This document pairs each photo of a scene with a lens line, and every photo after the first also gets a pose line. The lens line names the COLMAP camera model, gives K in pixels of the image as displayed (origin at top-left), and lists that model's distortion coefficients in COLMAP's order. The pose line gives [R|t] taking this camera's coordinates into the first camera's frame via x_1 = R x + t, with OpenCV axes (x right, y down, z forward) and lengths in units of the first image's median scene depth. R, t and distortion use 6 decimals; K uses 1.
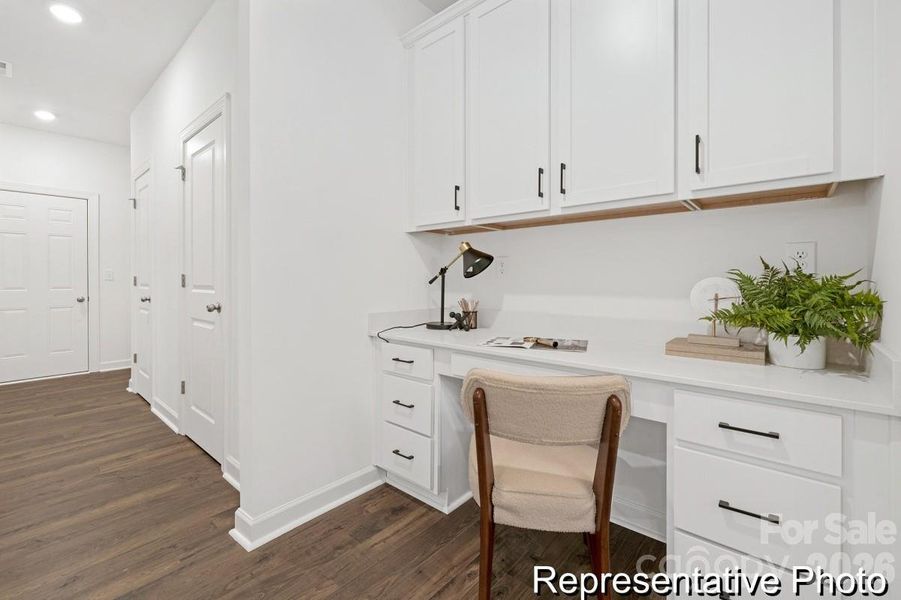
lens RADIAL K [[388.6, 0, 451.5], [0, 388.6, 279.6], [0, 0, 1]] dist [0.001279, -0.000147]
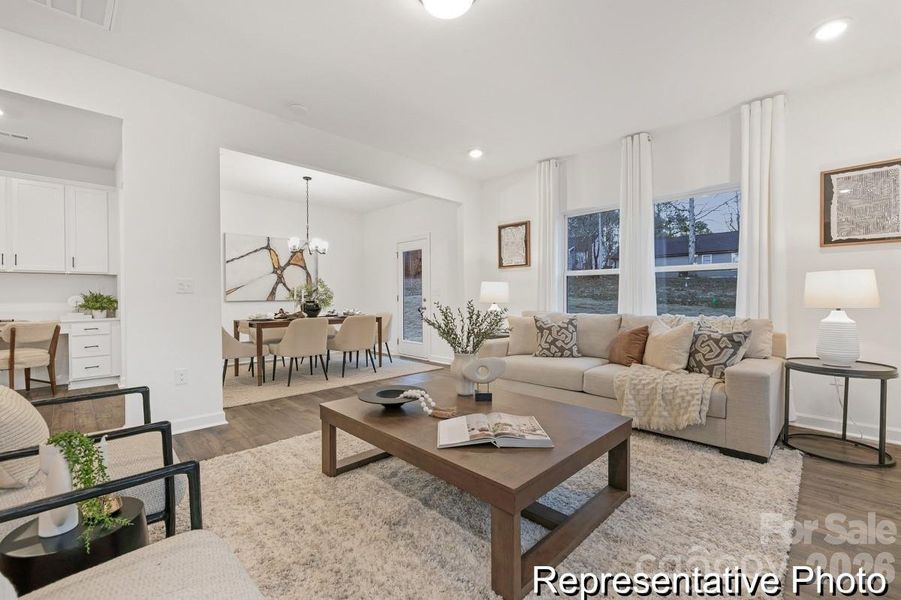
lens RADIAL K [[390.1, 0, 442.1], [0, 390.1, 298.2], [0, 0, 1]] dist [0.000765, 0.000049]
pose [[0.076365, -0.007883, 0.997049, -1.726565], [0.001817, 0.999968, 0.007767, -0.003535], [-0.997078, 0.001218, 0.076377, -1.710566]]
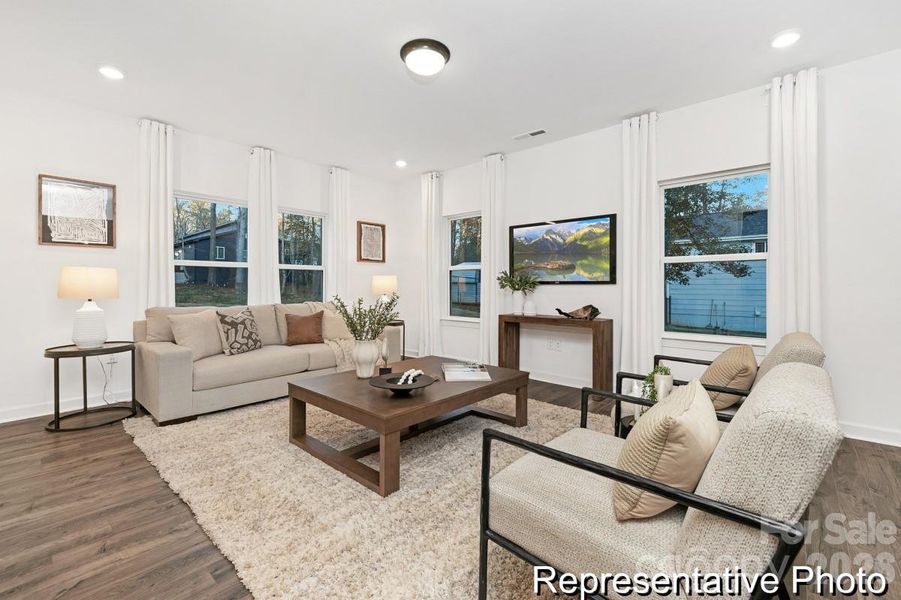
lens RADIAL K [[380.1, 0, 443.5], [0, 380.1, 299.1], [0, 0, 1]] dist [-0.000528, -0.000122]
pose [[-0.999882, -0.000818, 0.015314, -0.749727], [-0.000312, 0.999455, 0.033012, -0.008577], [-0.015333, 0.033004, -0.999338, -0.335498]]
